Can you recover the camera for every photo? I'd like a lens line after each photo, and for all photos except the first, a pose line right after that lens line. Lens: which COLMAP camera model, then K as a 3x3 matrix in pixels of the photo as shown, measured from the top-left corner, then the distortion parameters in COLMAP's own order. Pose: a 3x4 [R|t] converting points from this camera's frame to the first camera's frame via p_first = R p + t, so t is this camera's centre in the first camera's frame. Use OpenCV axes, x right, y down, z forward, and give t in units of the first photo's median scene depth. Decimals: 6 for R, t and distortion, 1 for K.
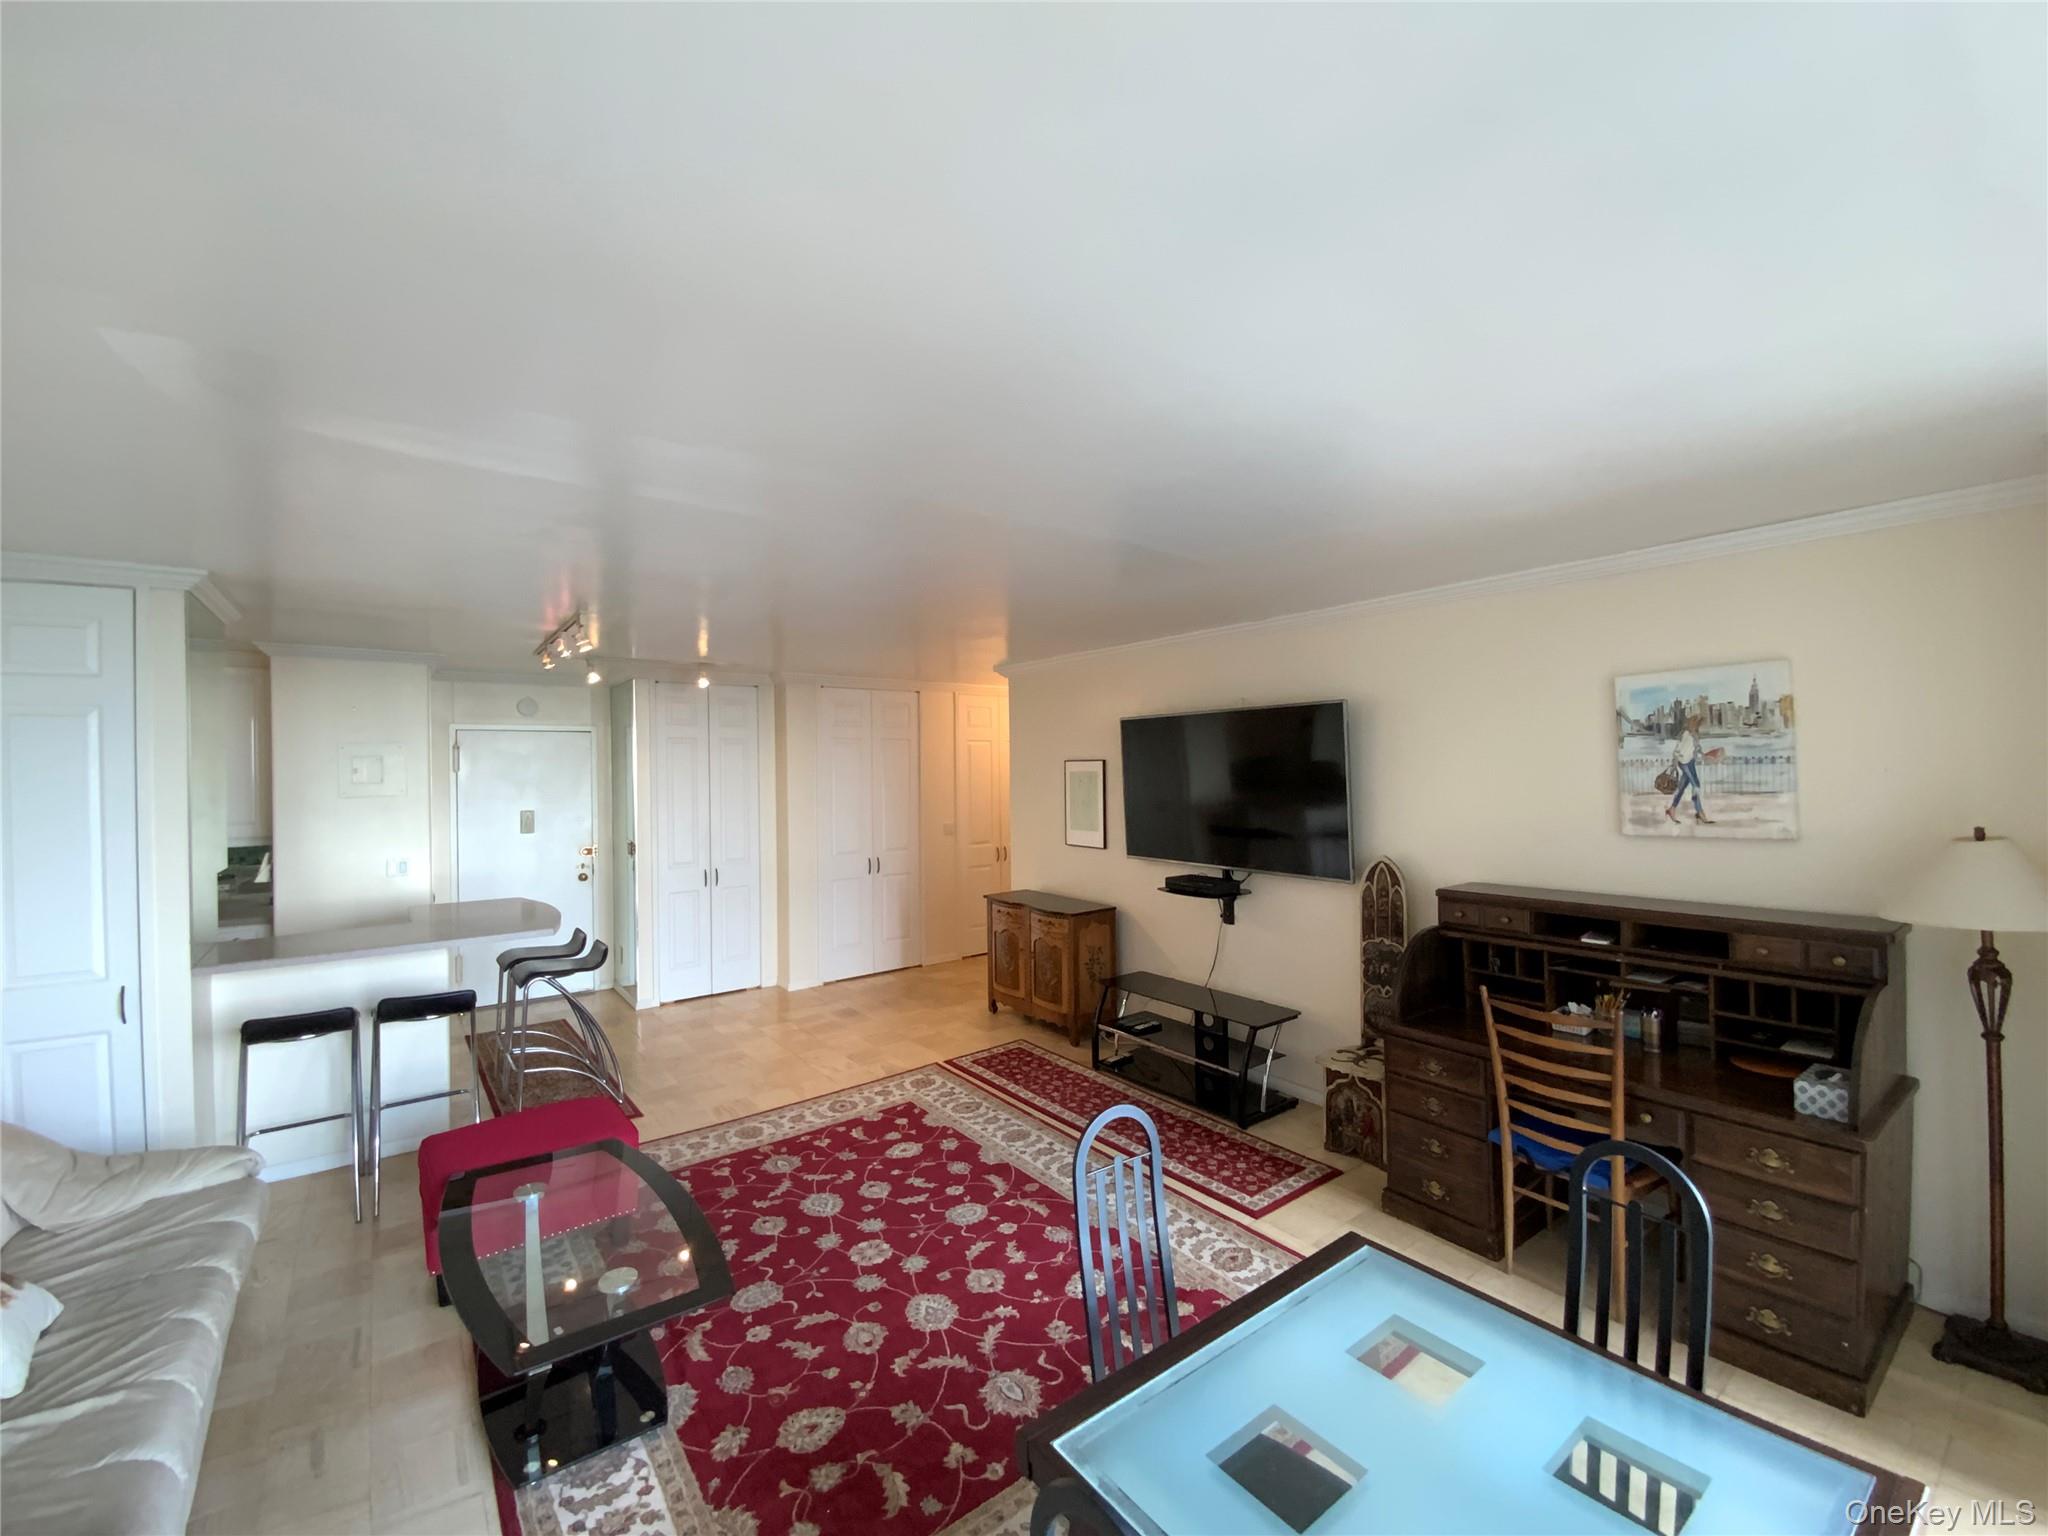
lens RADIAL K [[861.8, 0, 1024.0], [0, 861.8, 768.0], [0, 0, 1]] dist [0.001798, 0.016250]
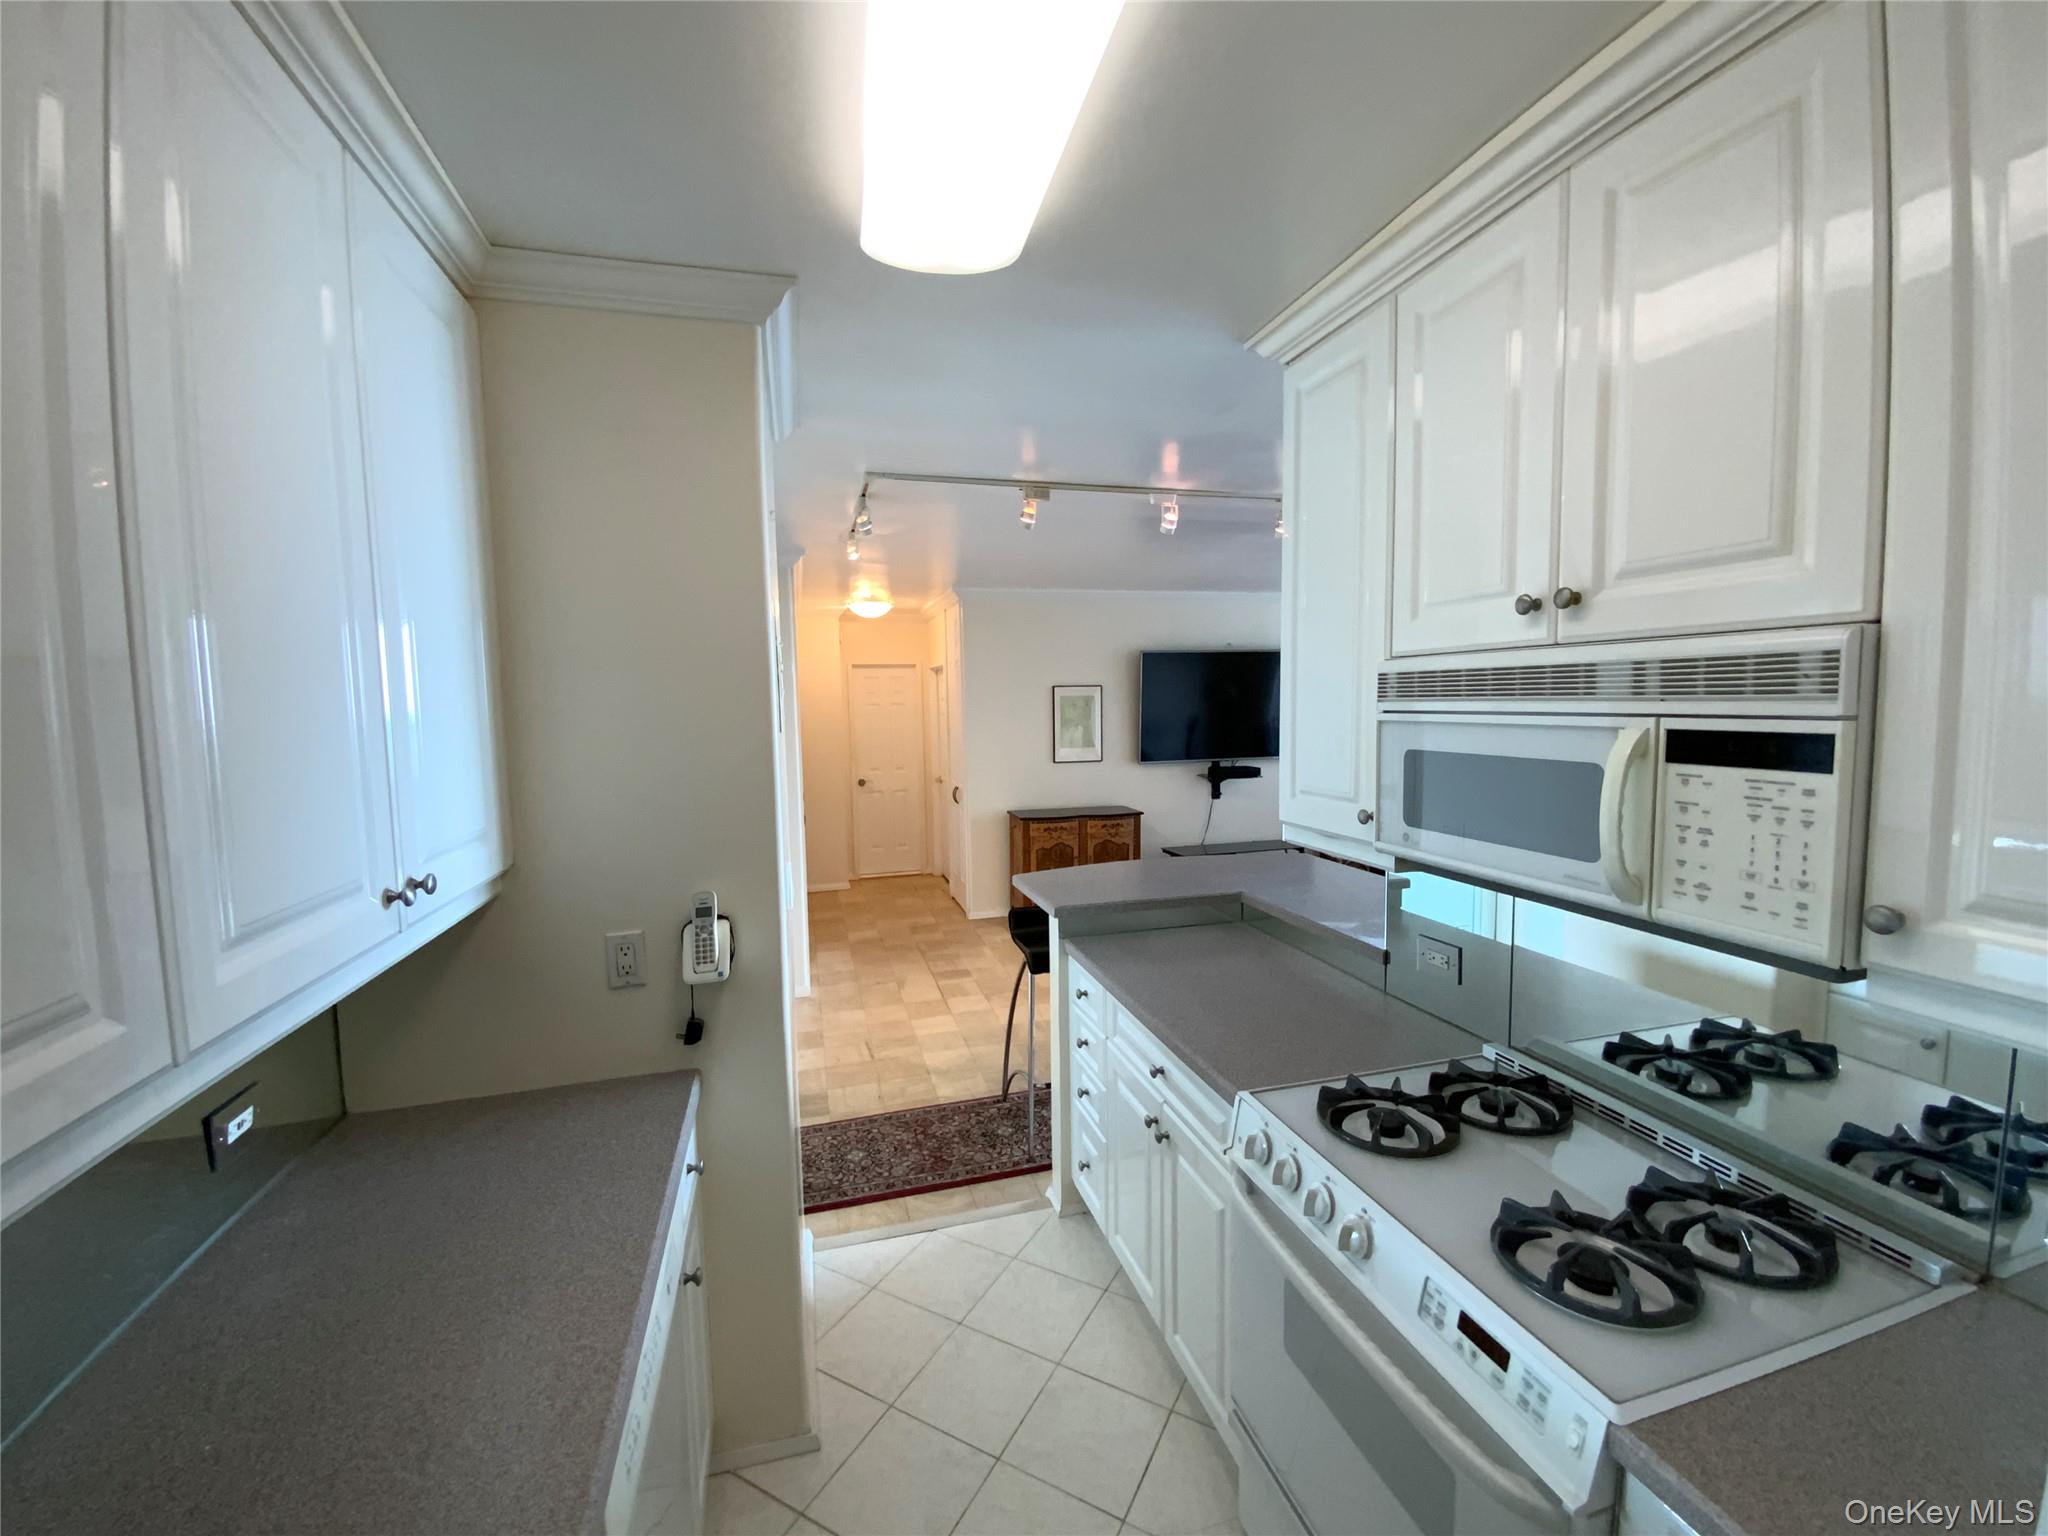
lens RADIAL K [[829.7, 0, 1026.2], [0, 829.7, 765.6], [0, 0, 1]] dist [0.032815, -0.024476]
pose [[0.363866, -0.064316, 0.929228, -1.572954], [0.015585, 0.997894, 0.062966, 0.041381], [-0.931321, -0.008429, 0.364102, 1.050576]]
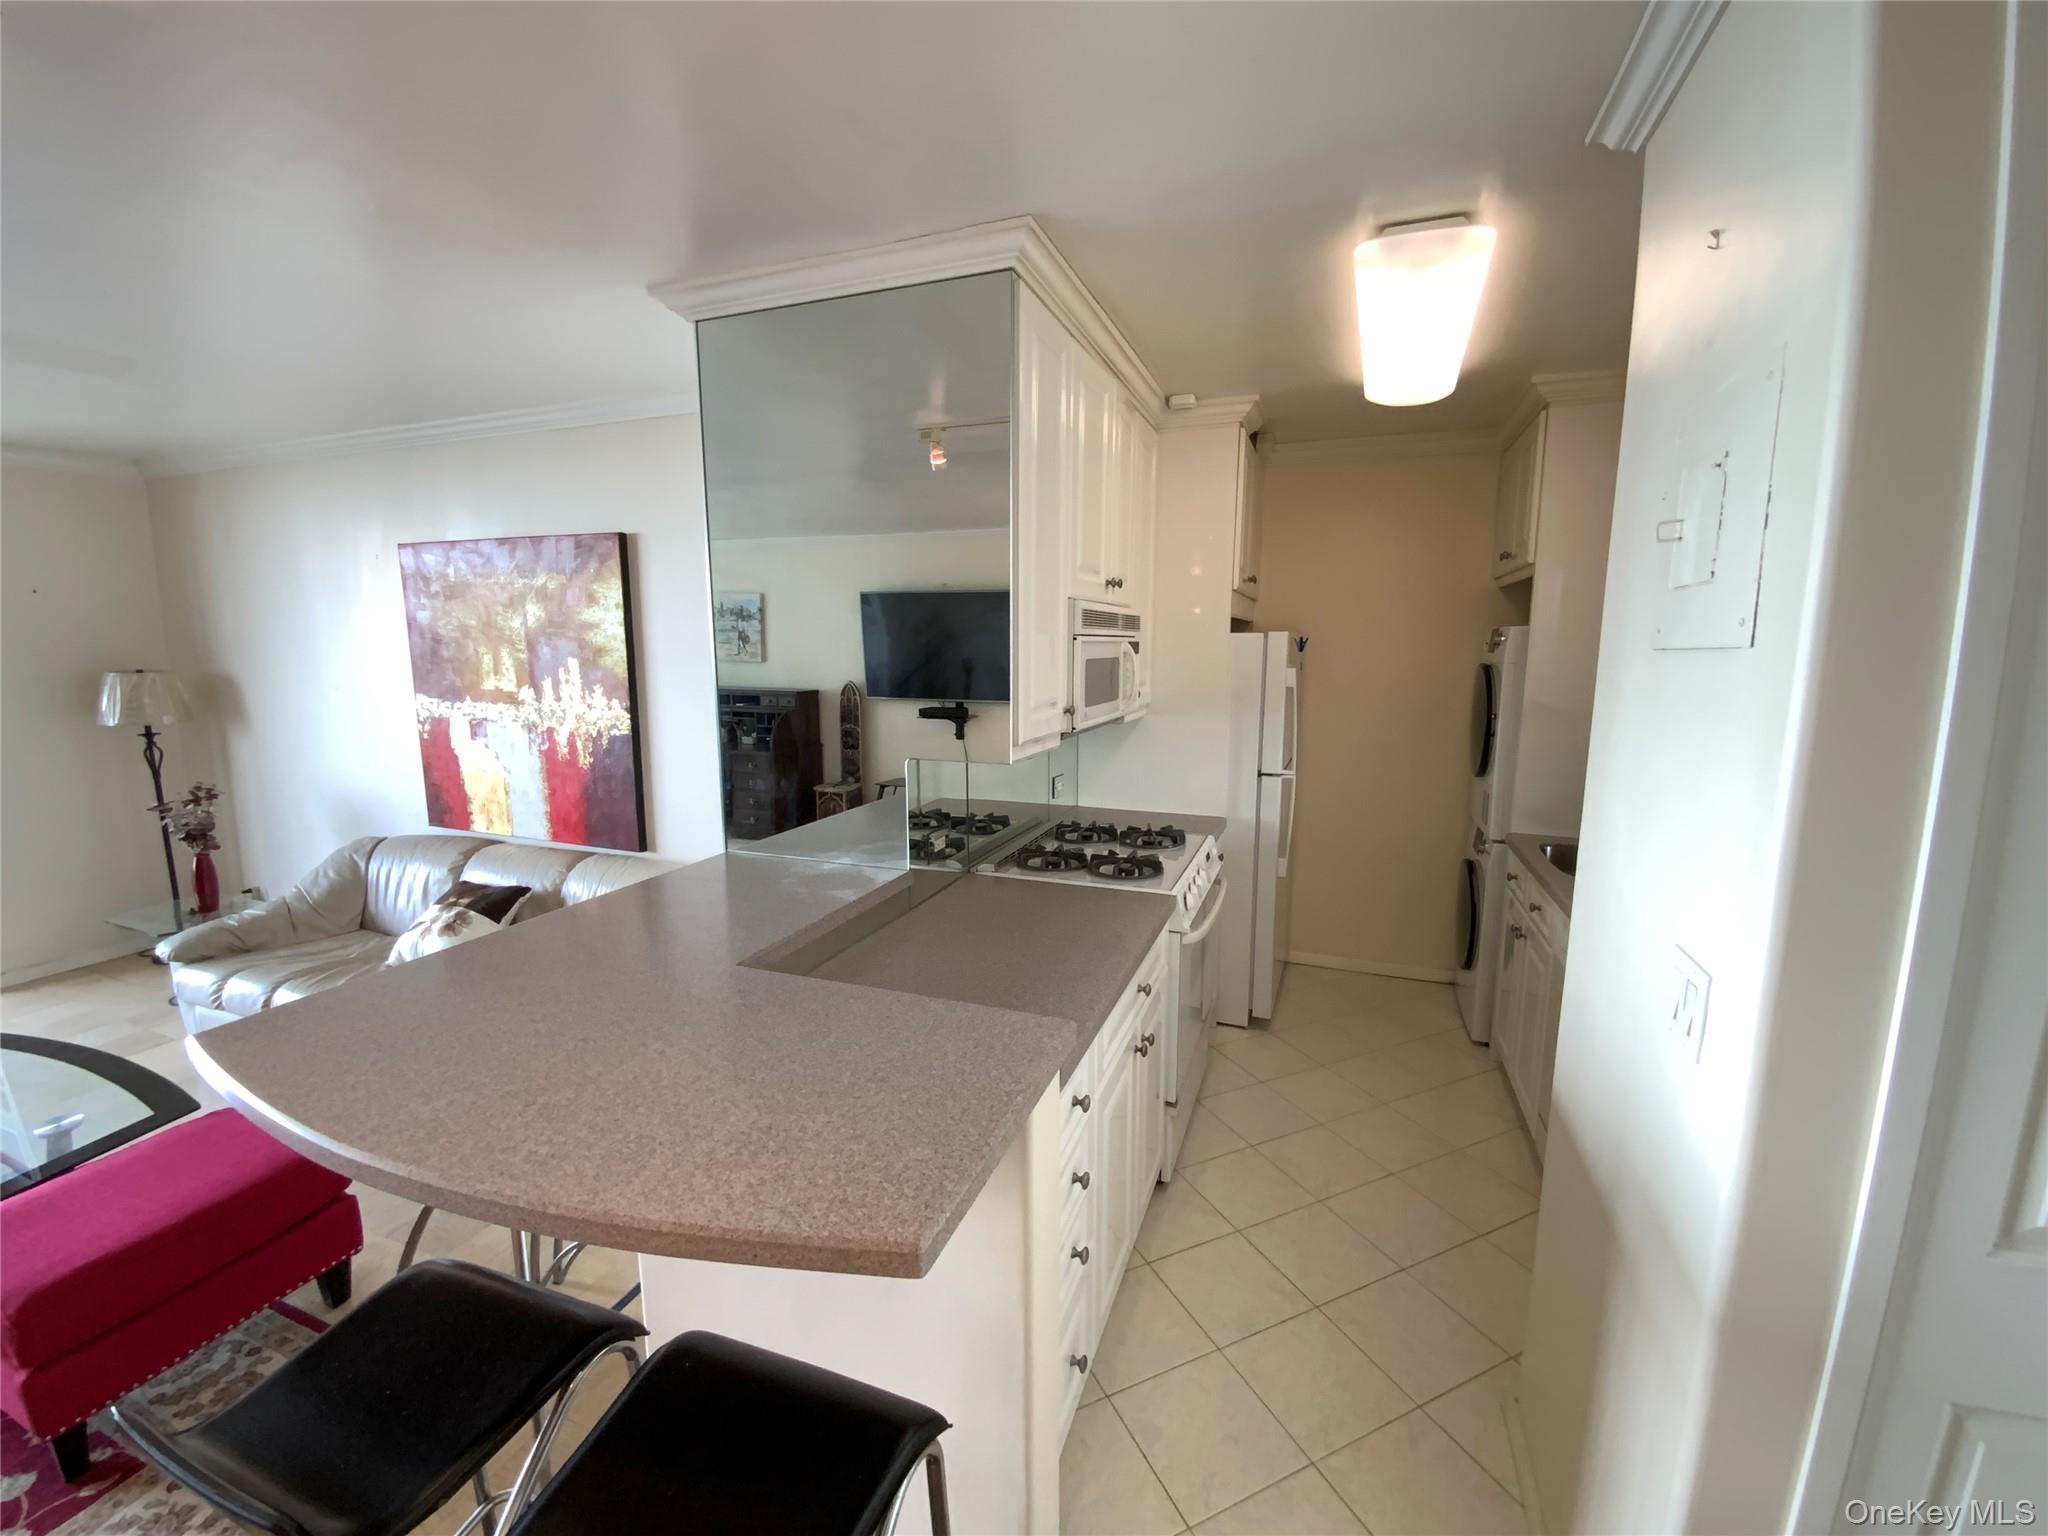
lens RADIAL K [[829.7, 0, 1026.2], [0, 829.7, 765.6], [0, 0, 1]] dist [0.032815, -0.024476]
pose [[-0.844908, 0.095221, -0.526368, -0.720873], [0.012382, 0.987246, 0.158719, 0.041290], [0.534768, 0.127586, -0.835311, 1.558376]]
